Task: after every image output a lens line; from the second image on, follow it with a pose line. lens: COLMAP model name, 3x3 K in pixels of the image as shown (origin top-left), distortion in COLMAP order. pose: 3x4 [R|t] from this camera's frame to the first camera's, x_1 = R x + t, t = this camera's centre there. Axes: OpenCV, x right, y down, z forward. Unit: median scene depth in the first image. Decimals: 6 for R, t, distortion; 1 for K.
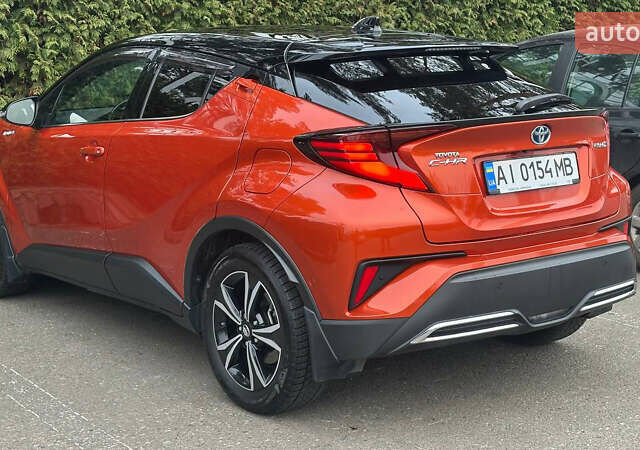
lens RADIAL K [[1127.9, 0, 320.0], [0, 1127.9, 225.0], [0, 0, 1]] dist [0.153113, 0.087607]
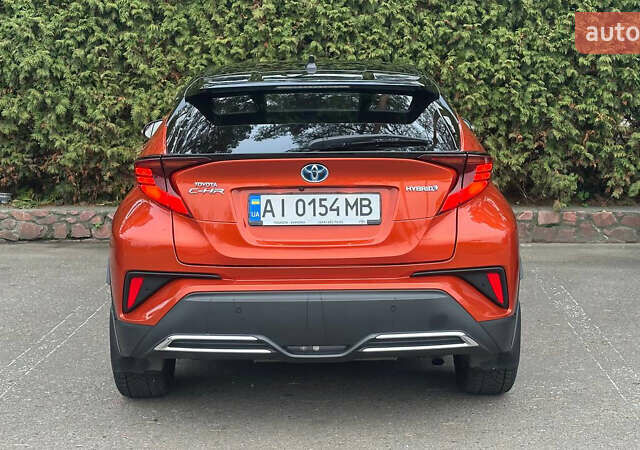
lens RADIAL K [[1127.9, 0, 320.0], [0, 1127.9, 225.0], [0, 0, 1]] dist [0.153113, 0.087607]
pose [[0.791130, 0.093364, -0.604480, 0.817750], [-0.100351, 0.994702, 0.022298, -0.055383], [0.603359, 0.043020, 0.796308, 0.185587]]
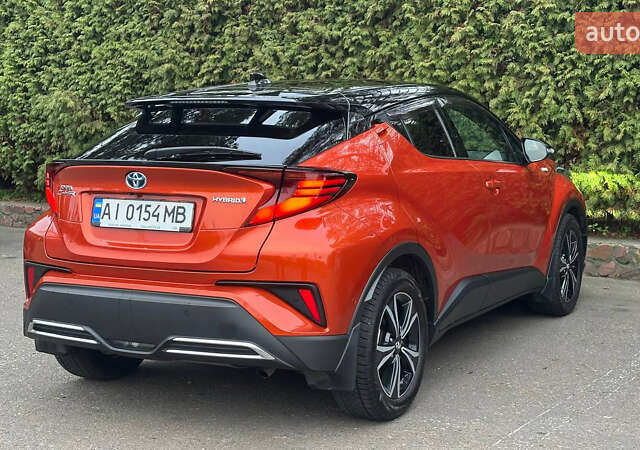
lens RADIAL K [[1127.9, 0, 320.0], [0, 1127.9, 225.0], [0, 0, 1]] dist [0.153113, 0.087607]
pose [[0.386749, 0.113339, -0.915193, 1.271051], [-0.146136, 0.987411, 0.060528, -0.128522], [0.910532, 0.110333, 0.398444, 0.722568]]
